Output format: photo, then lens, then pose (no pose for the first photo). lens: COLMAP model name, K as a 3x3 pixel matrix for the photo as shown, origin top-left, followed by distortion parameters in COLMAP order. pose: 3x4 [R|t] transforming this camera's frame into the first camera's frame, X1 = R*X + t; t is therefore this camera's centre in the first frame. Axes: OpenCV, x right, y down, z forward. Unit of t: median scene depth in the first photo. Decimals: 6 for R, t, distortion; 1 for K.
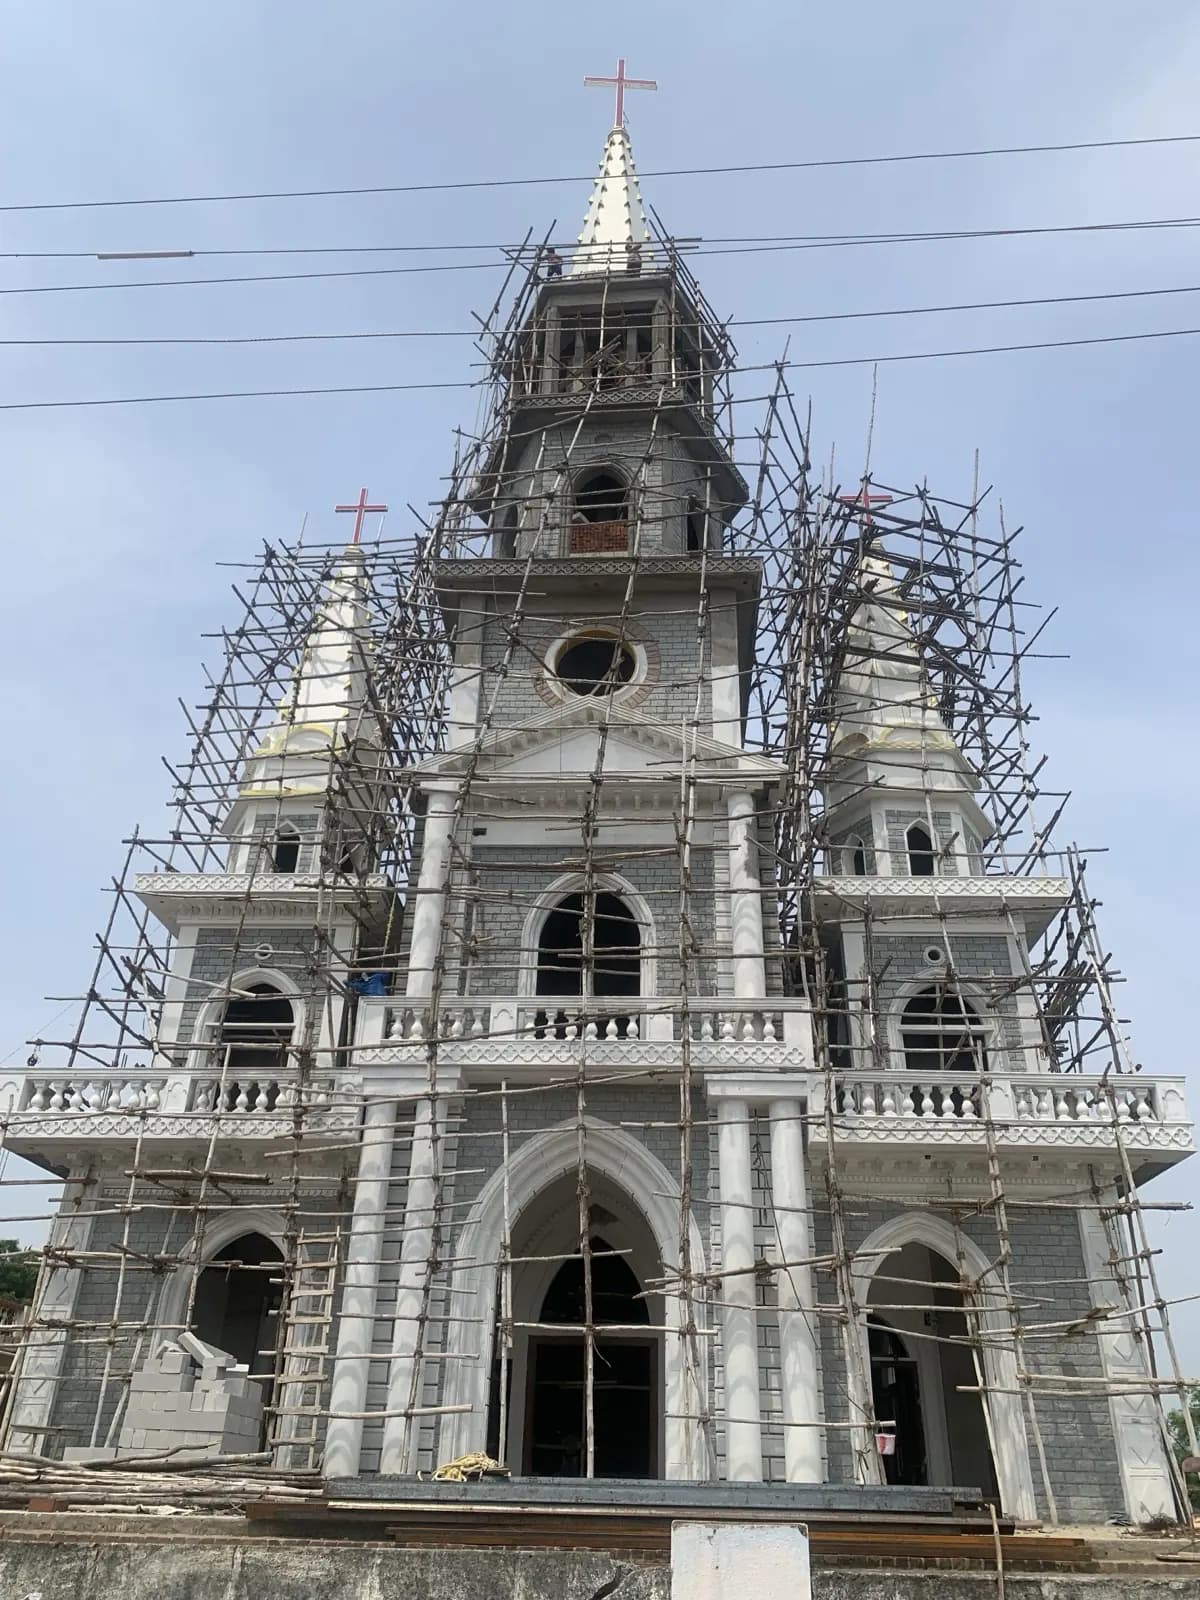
lens RADIAL K [[958.9, 0, 596.4], [0, 958.9, 799.5], [0, 0, 1]] dist [0.033644, -0.026932]
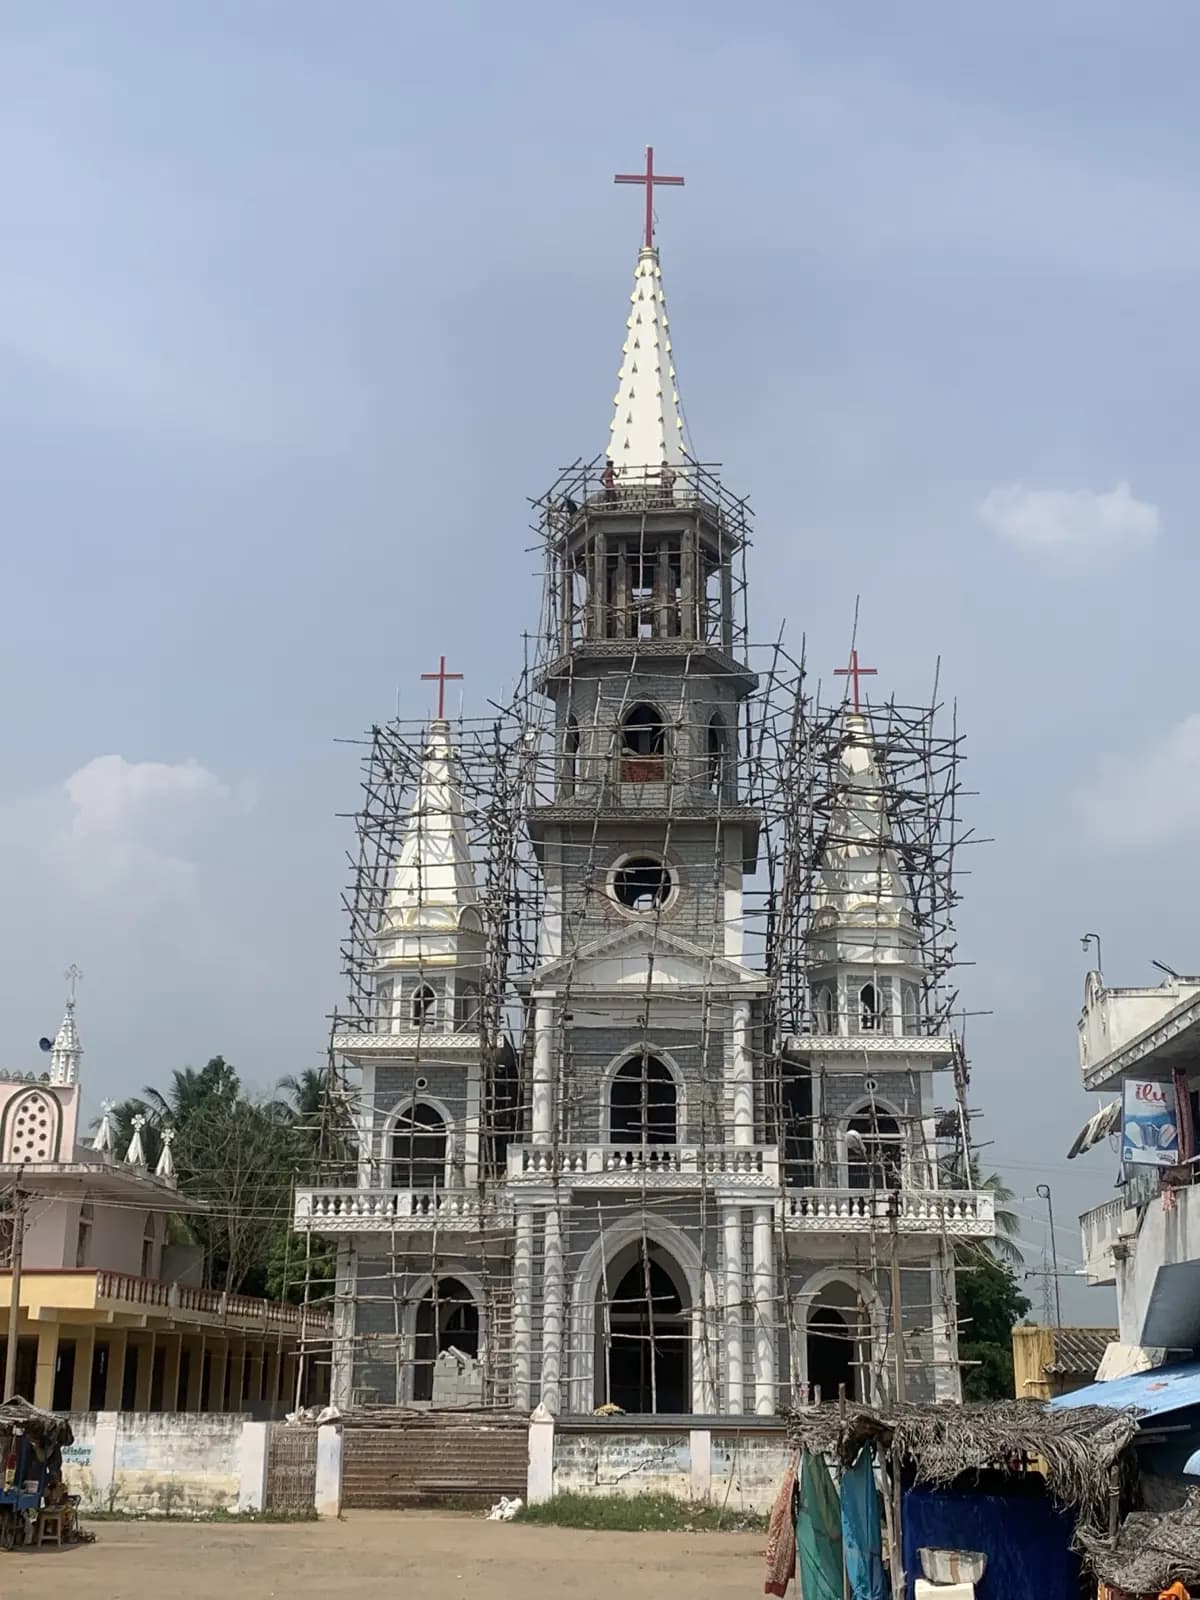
lens RADIAL K [[1187.4, 0, 603.6], [0, 1187.4, 800.6], [0, 0, 1]] dist [0.041827, -0.054292]
pose [[0.999912, -0.012267, -0.005044, -0.063403], [0.012915, 0.987105, 0.159555, -0.709011], [0.003022, -0.159606, 0.987176, -0.935770]]
